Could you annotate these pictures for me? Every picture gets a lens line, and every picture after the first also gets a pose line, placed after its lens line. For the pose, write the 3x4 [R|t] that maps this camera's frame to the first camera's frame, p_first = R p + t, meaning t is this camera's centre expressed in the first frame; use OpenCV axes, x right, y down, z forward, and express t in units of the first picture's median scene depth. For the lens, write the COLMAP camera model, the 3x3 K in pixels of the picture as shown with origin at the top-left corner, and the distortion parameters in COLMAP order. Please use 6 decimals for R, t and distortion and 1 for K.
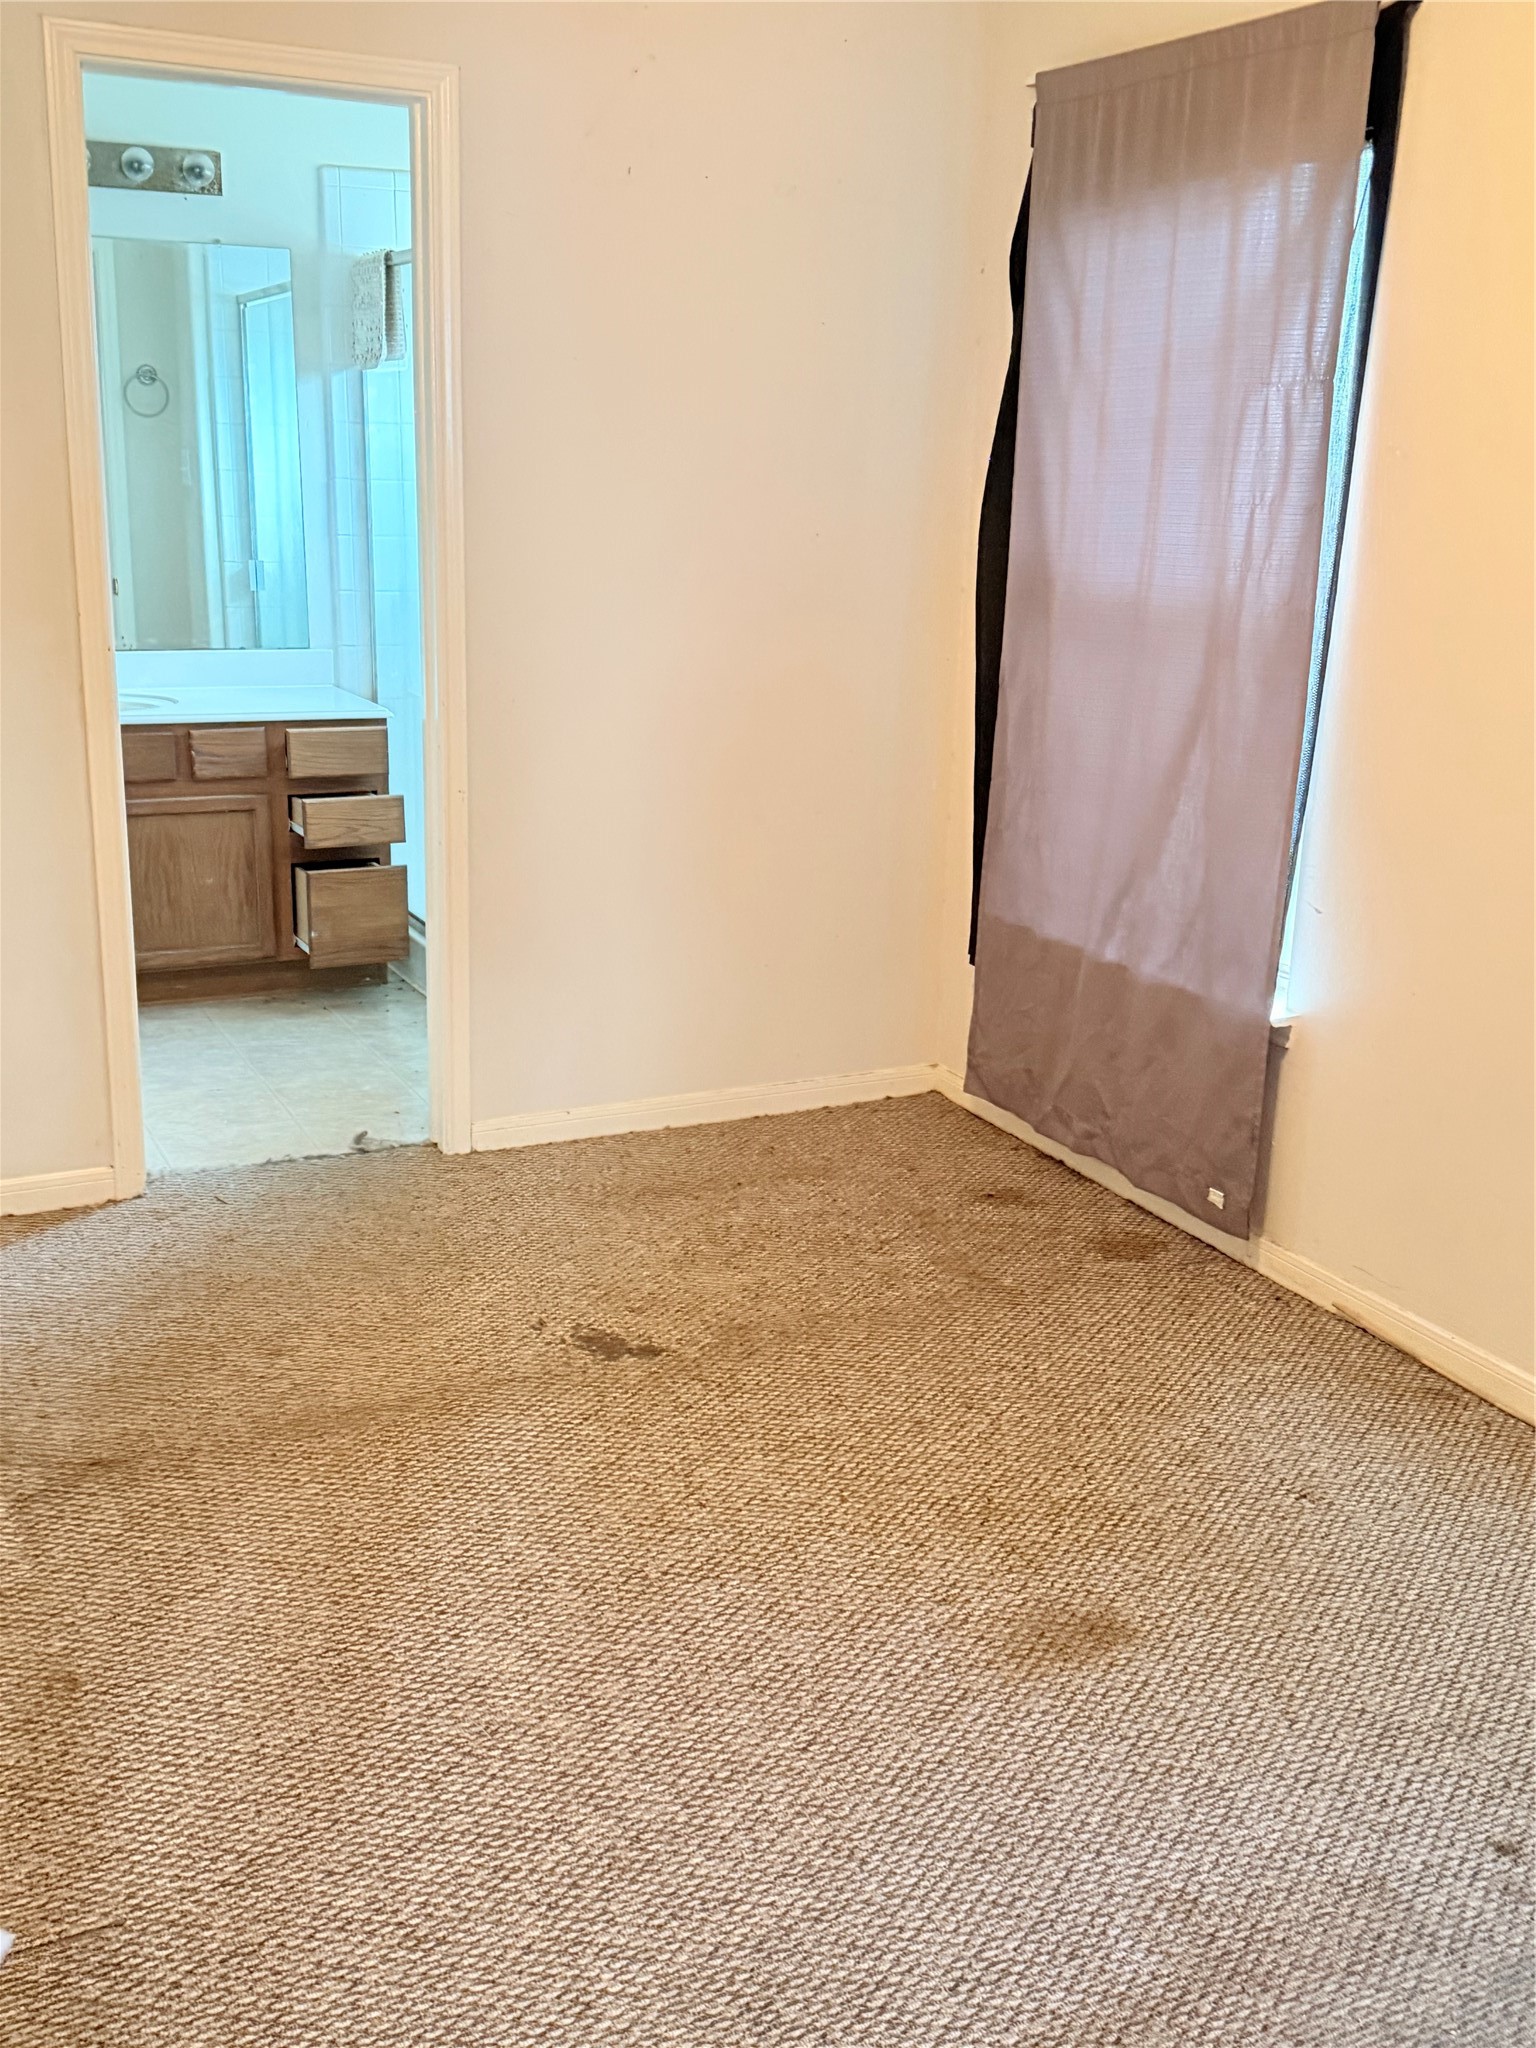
lens RADIAL K [[2029.1, 0, 820.1], [0, 2029.1, 1023.7], [0, 0, 1]] dist [0.011933, -0.010204]
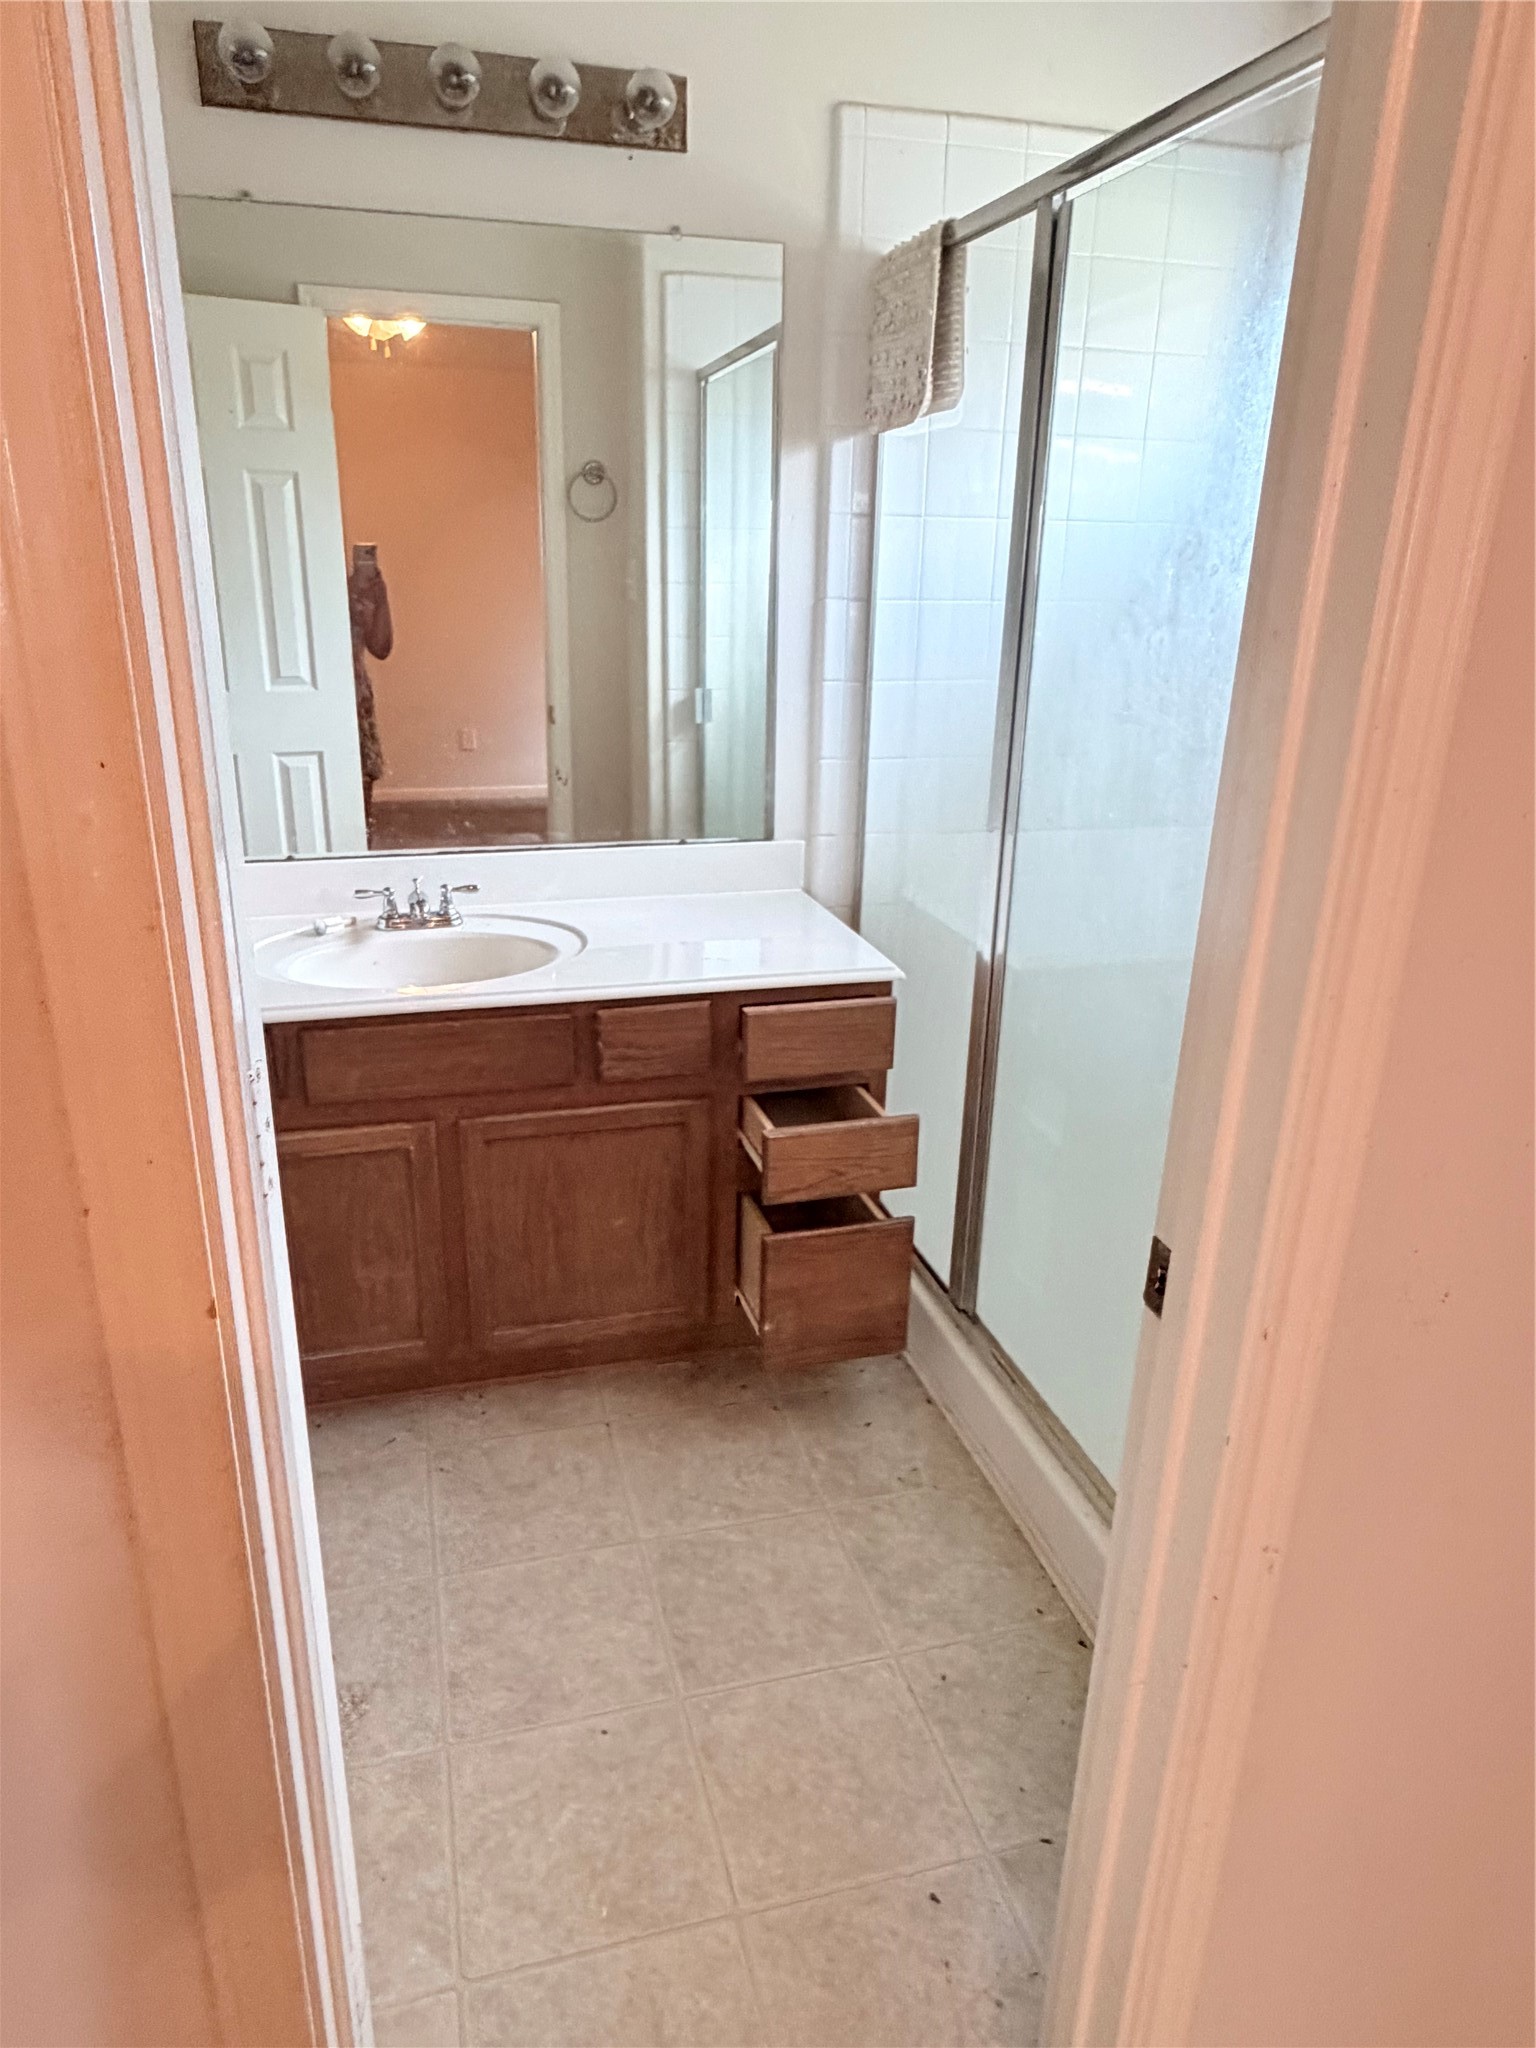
lens RADIAL K [[1320.8, 0, 768.0], [0, 1320.8, 1024.0], [0, 0, 1]] dist [-0.006524, 0.003070]
pose [[0.977589, 0.064523, -0.200393, -0.169909], [-0.051371, 0.996212, 0.070155, -0.166880], [0.204161, -0.058289, 0.977200, 0.590174]]
